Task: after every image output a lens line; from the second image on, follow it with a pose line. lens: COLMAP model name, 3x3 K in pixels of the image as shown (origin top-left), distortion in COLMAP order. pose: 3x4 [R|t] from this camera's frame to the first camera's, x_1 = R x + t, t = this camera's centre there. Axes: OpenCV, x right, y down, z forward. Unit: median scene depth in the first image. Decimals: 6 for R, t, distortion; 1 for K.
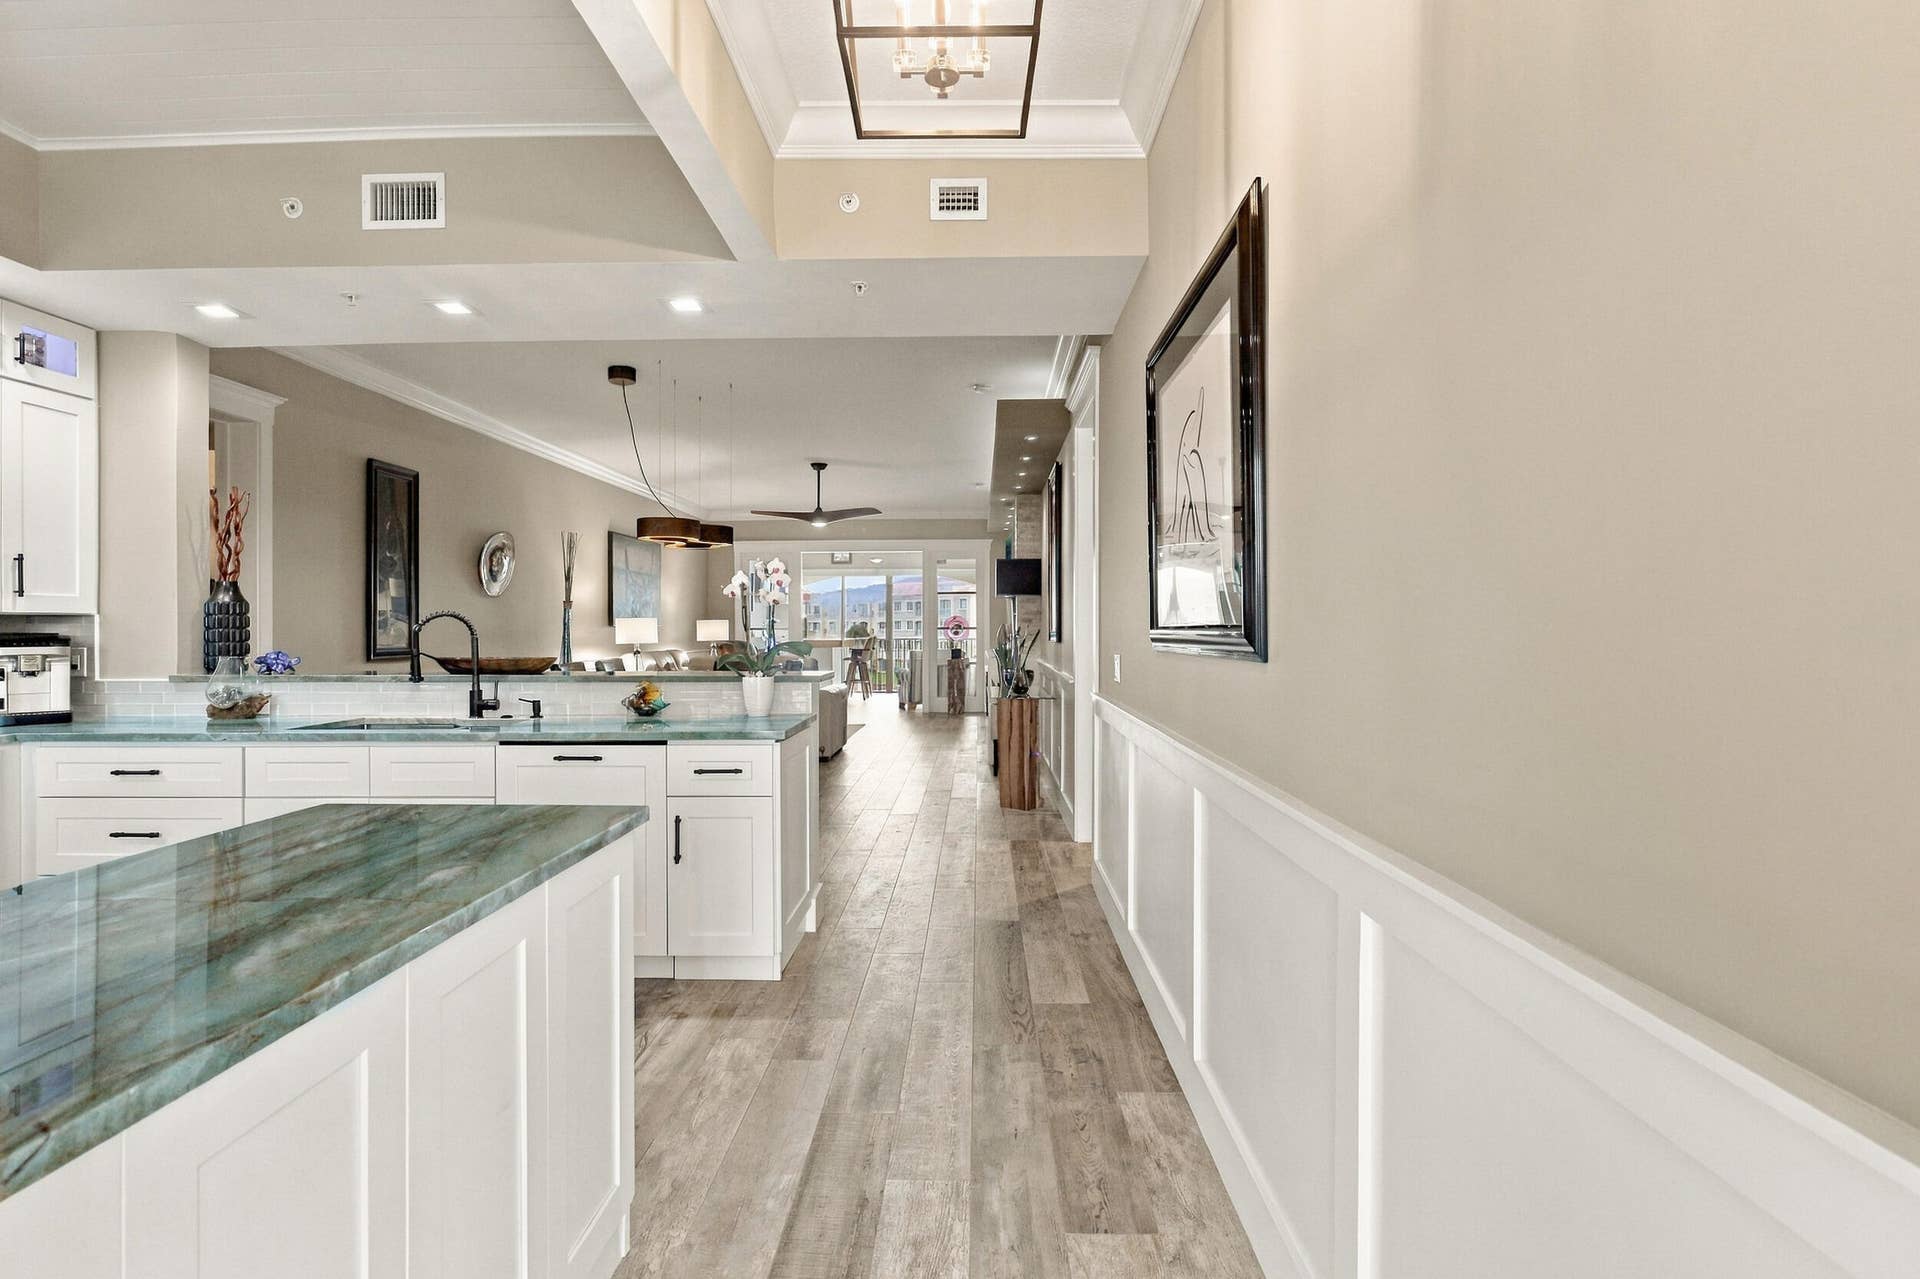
lens RADIAL K [[968.1, 0, 960.0], [0, 968.1, 639.5], [0, 0, 1]] dist [-0.001892, -0.000568]
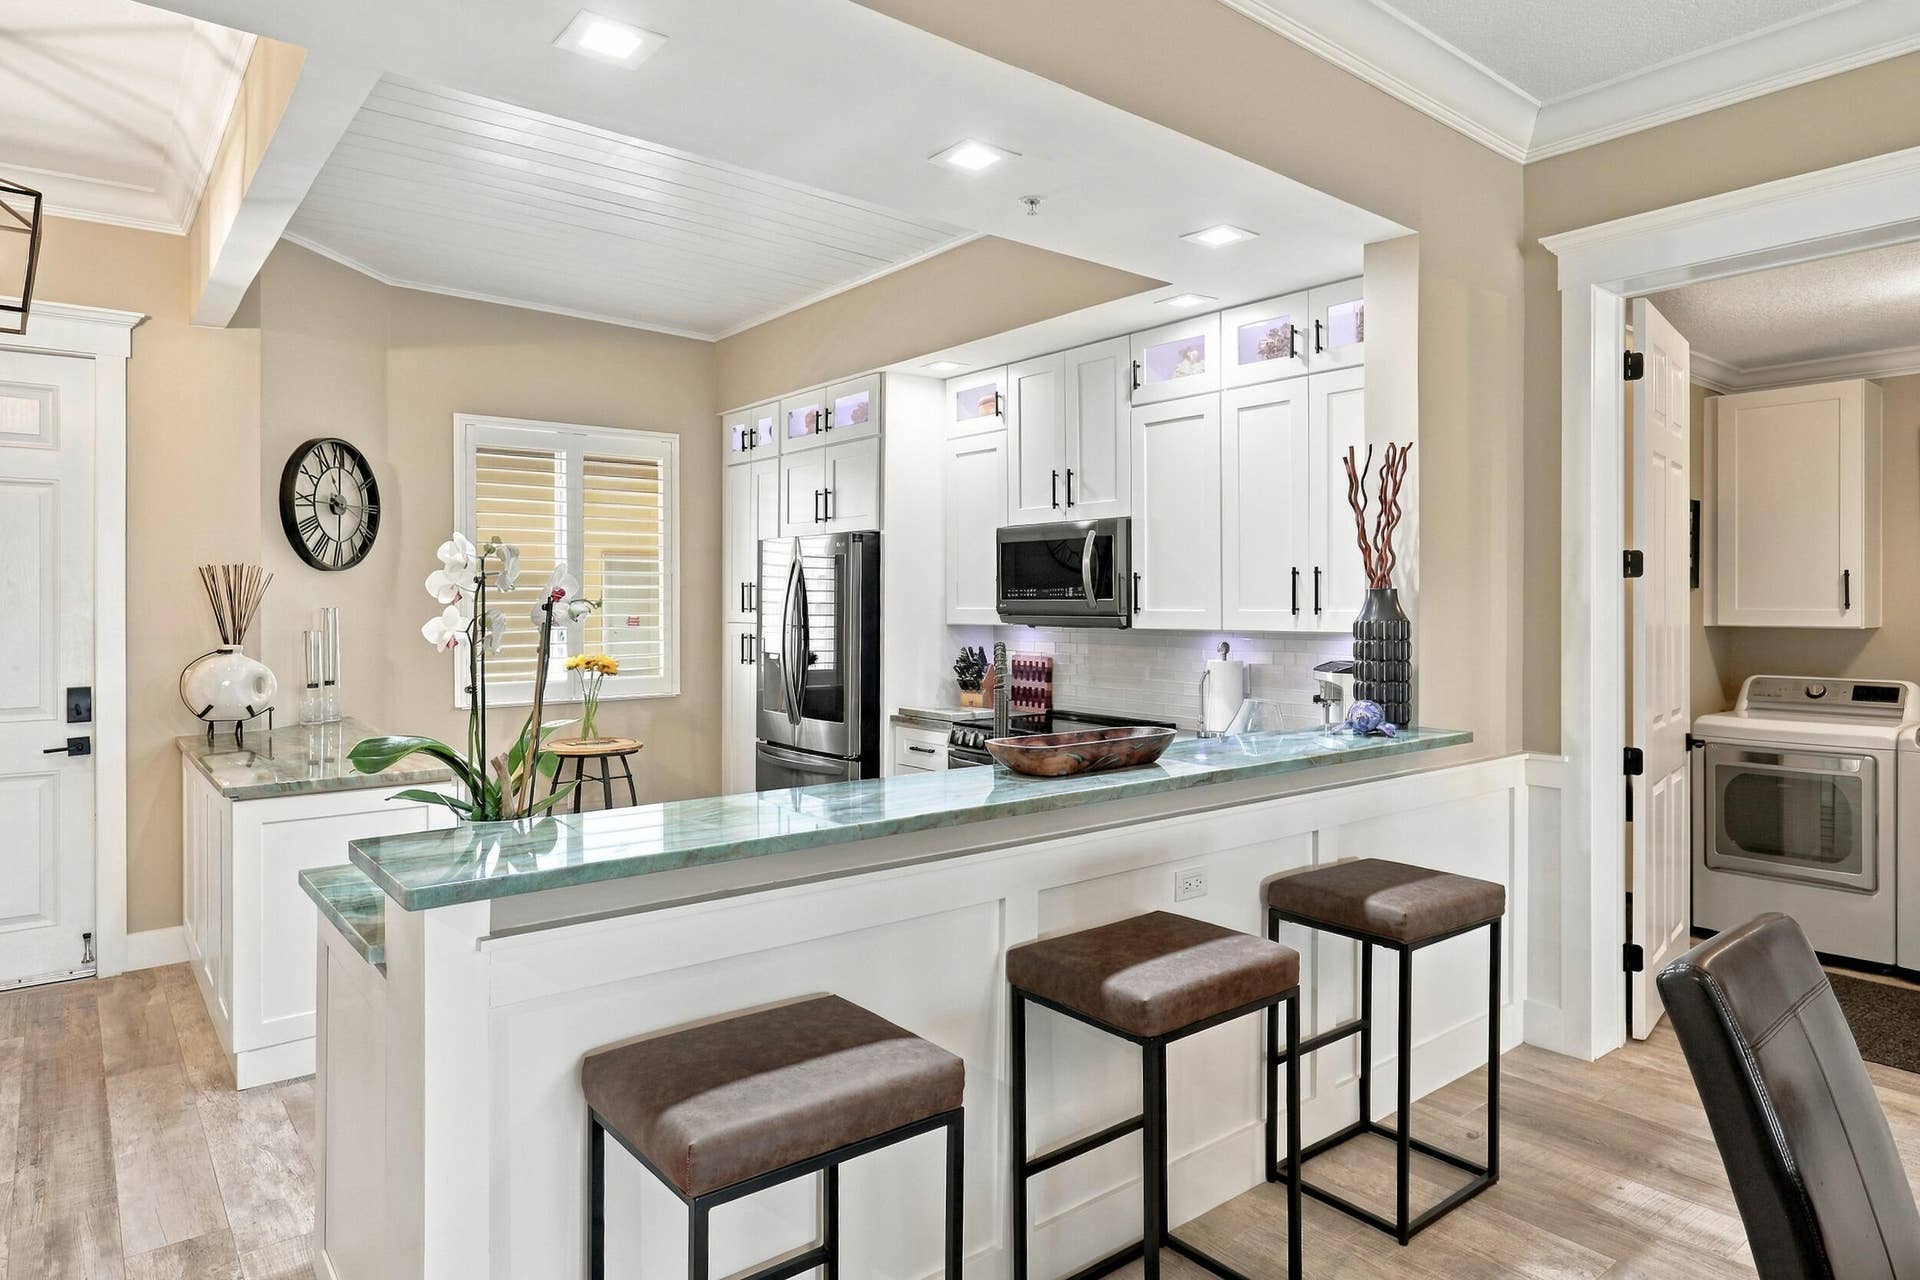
lens RADIAL K [[1136.4, 0, 955.1], [0, 1136.4, 603.9], [0, 0, 1]] dist [-0.000739, -0.000324]
pose [[-0.771832, 0.001153, -0.635826, -0.048569], [-0.005893, 0.999942, 0.008968, -0.060313], [0.635799, 0.010669, -0.771781, 1.561505]]
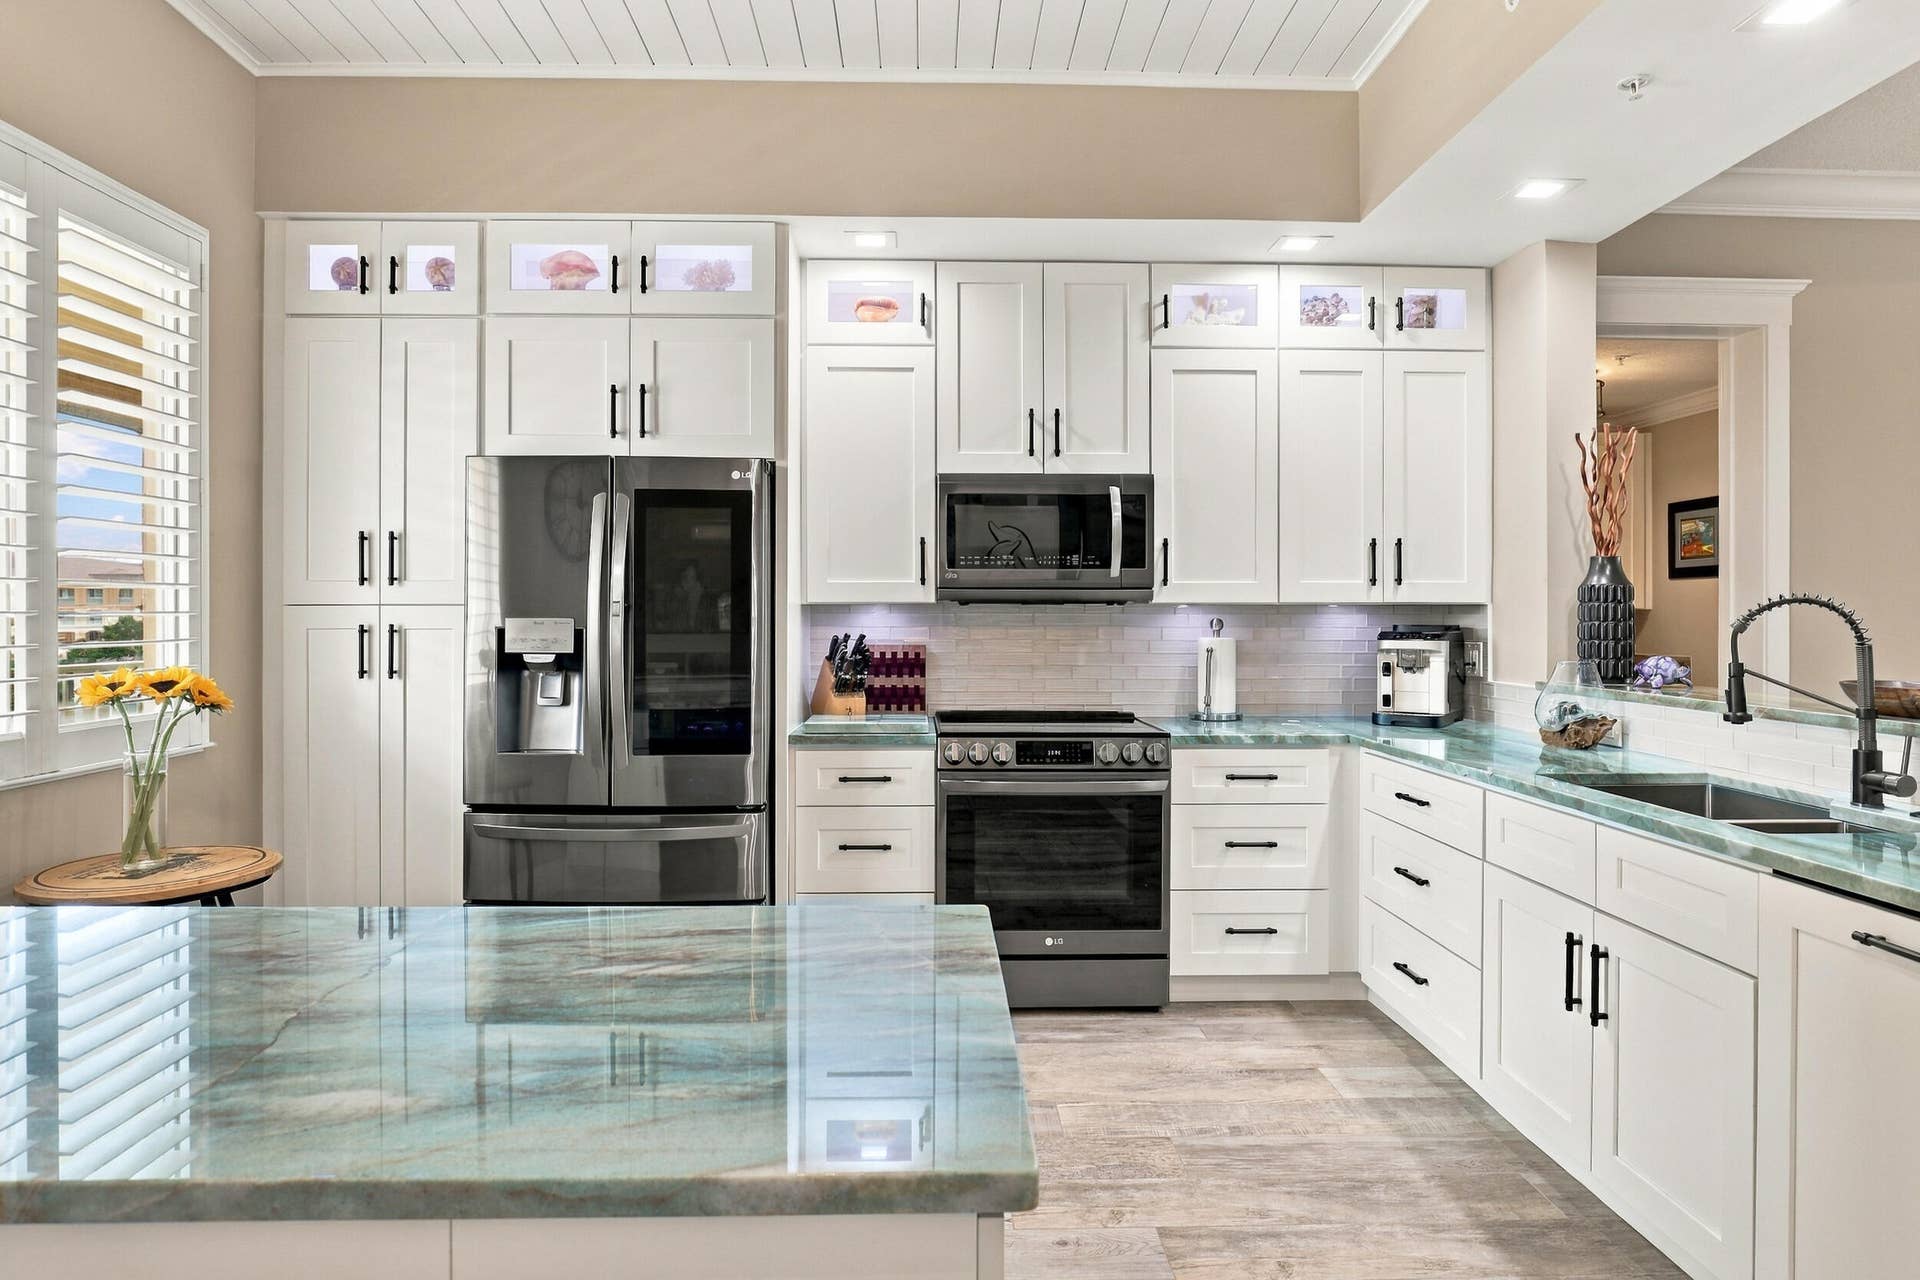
lens RADIAL K [[1083.7, 0, 960.7], [0, 1083.7, 607.2], [0, 0, 1]] dist [-0.018270, -0.000454]
pose [[0.051831, -0.003022, -0.998651, 0.027982], [-0.010470, 0.999939, -0.003570, -0.014665], [0.998601, 0.010641, 0.051796, 0.522163]]
